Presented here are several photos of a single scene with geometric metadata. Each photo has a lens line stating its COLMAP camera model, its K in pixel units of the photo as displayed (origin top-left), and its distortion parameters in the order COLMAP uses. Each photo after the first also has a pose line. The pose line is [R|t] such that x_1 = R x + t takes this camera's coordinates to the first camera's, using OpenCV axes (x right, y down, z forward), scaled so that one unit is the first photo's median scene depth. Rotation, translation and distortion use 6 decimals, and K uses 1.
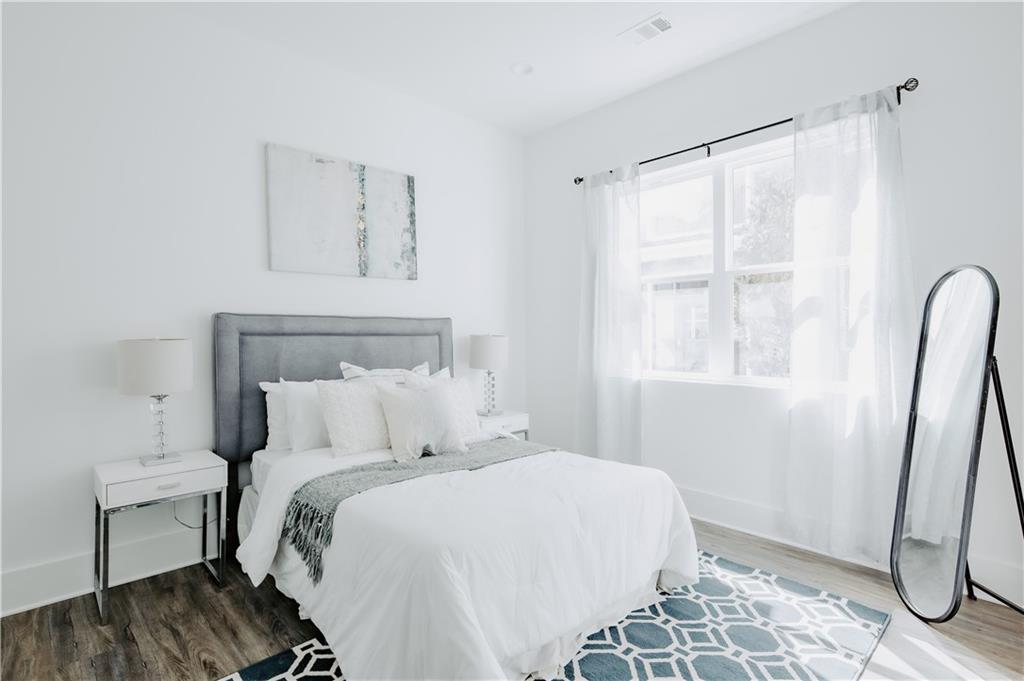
lens RADIAL K [[499.4, 0, 514.8], [0, 499.4, 336.1], [0, 0, 1]] dist [0.001232, 0.000056]
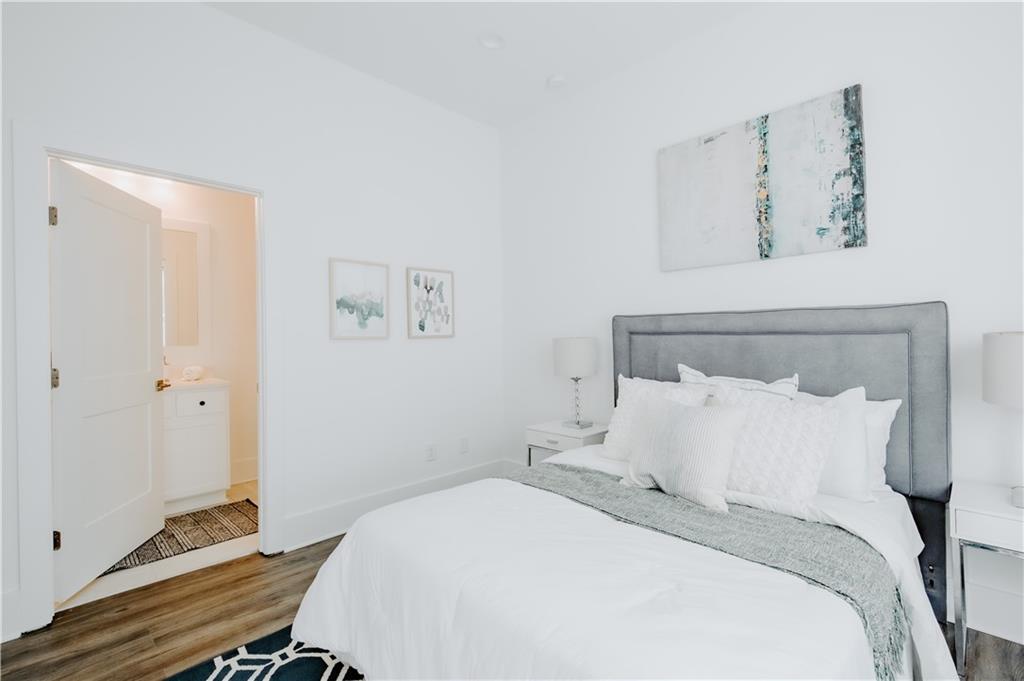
lens RADIAL K [[469.1, 0, 515.0], [0, 469.1, 336.4], [0, 0, 1]] dist [0.001988, -0.000017]
pose [[0.006263, 0.006202, -0.999961, 0.426963], [0.004142, 0.999972, 0.006228, -0.003827], [0.999972, -0.004181, 0.006237, 0.602369]]
